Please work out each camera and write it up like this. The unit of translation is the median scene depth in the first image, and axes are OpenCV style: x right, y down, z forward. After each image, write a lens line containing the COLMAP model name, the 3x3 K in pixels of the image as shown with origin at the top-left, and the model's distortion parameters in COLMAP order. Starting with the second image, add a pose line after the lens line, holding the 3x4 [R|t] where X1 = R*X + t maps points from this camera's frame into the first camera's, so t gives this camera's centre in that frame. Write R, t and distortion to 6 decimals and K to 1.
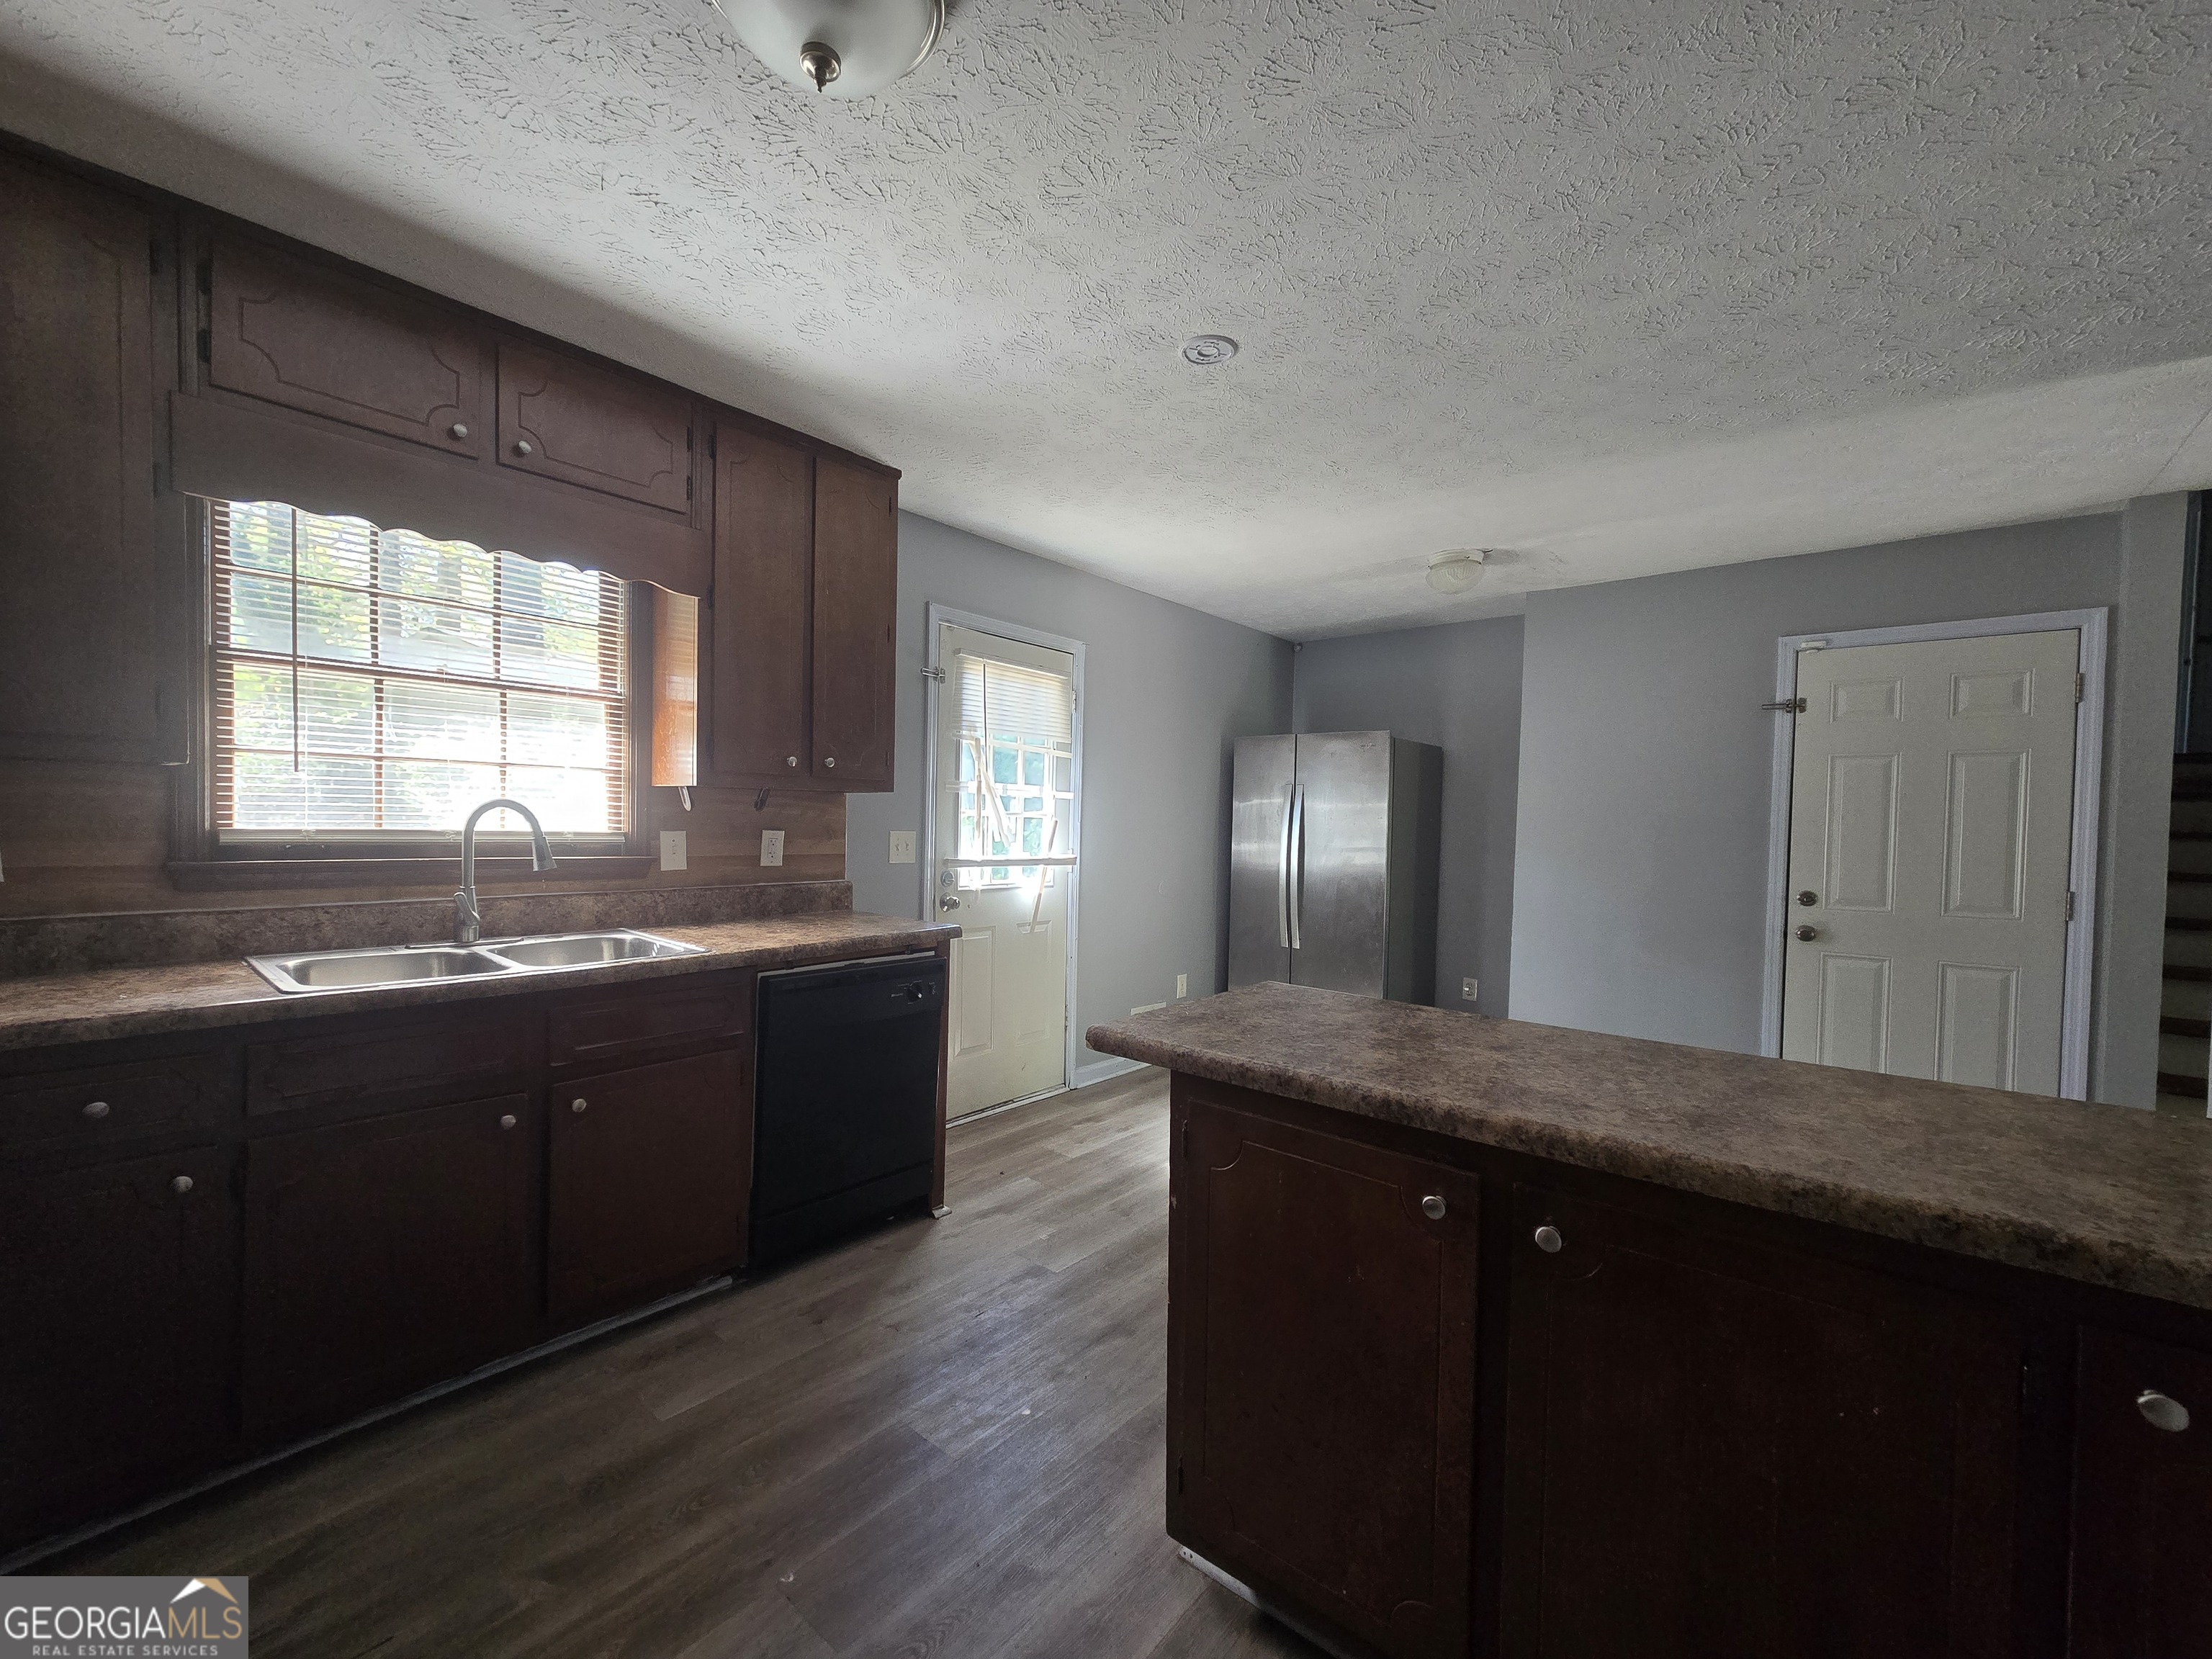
lens RADIAL K [[905.4, 0, 1103.2], [0, 905.4, 839.0], [0, 0, 1]] dist [0.000627, 0.001452]
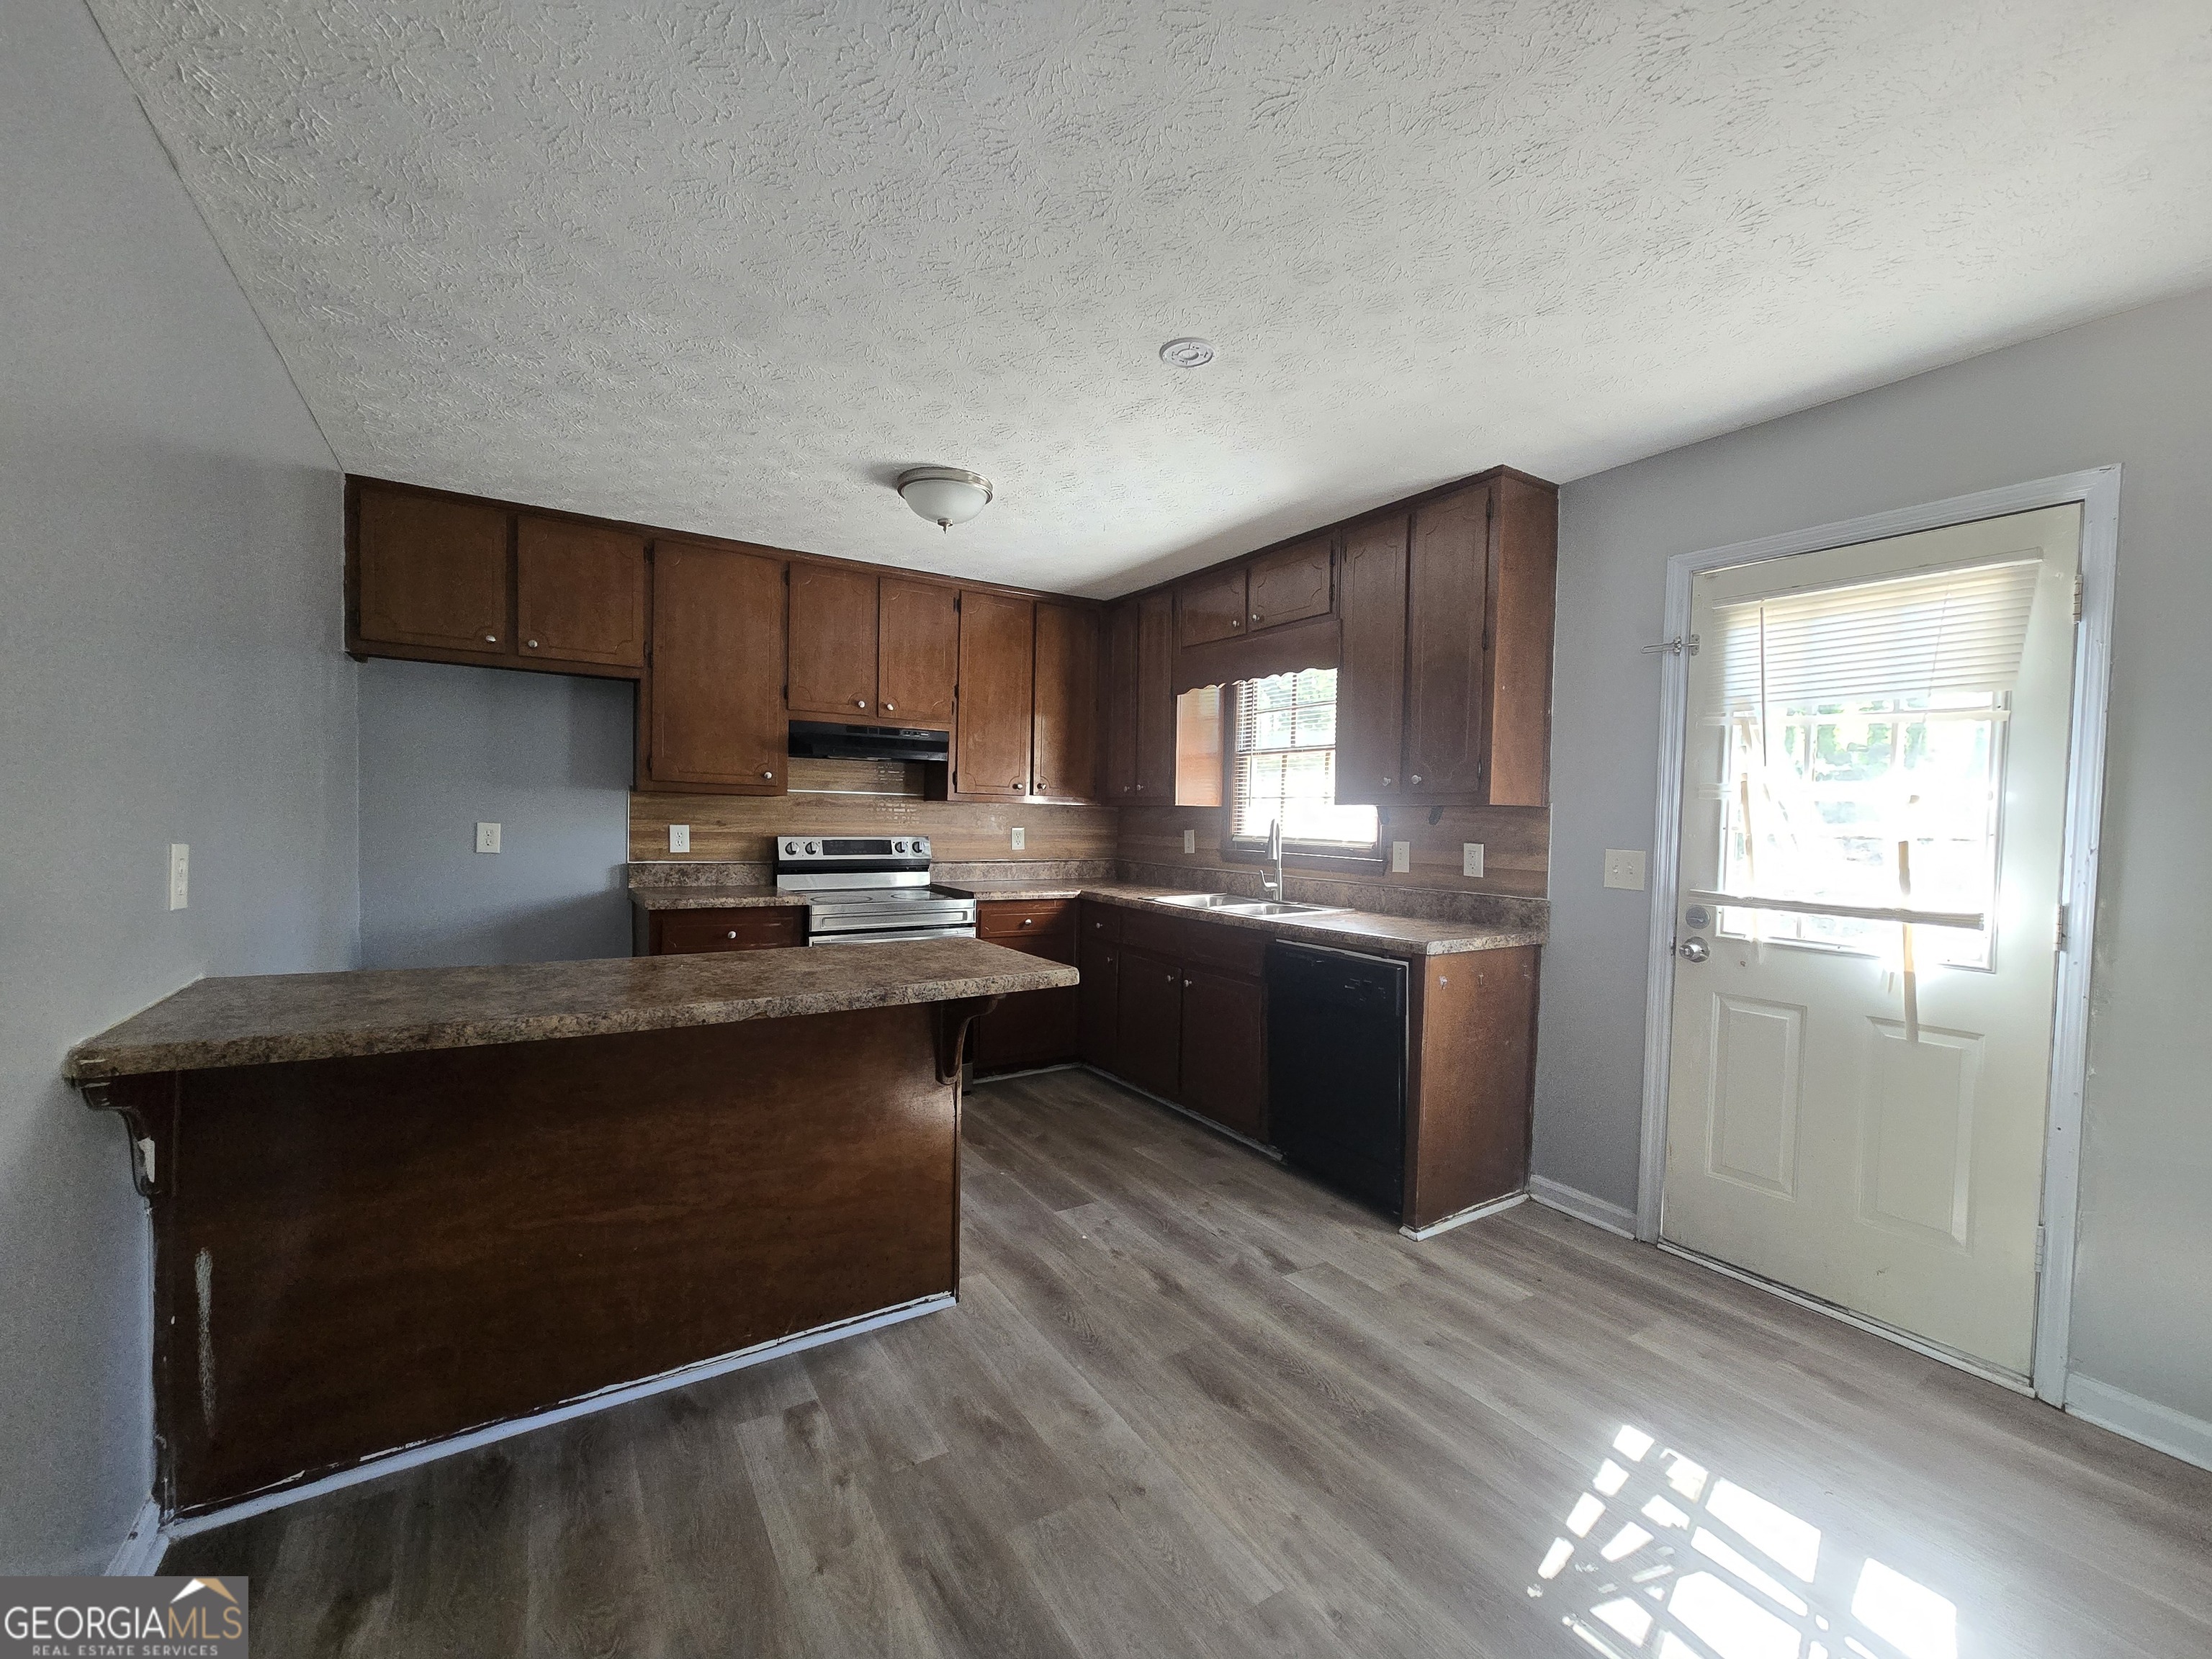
lens RADIAL K [[905.4, 0, 1104.4], [0, 905.4, 838.7], [0, 0, 1]] dist [0.000627, 0.001452]
pose [[-0.299349, -0.004422, -0.954134, 0.845744], [-0.048573, 0.998763, 0.010610, -0.006029], [0.952907, 0.049521, -0.299193, 0.952327]]
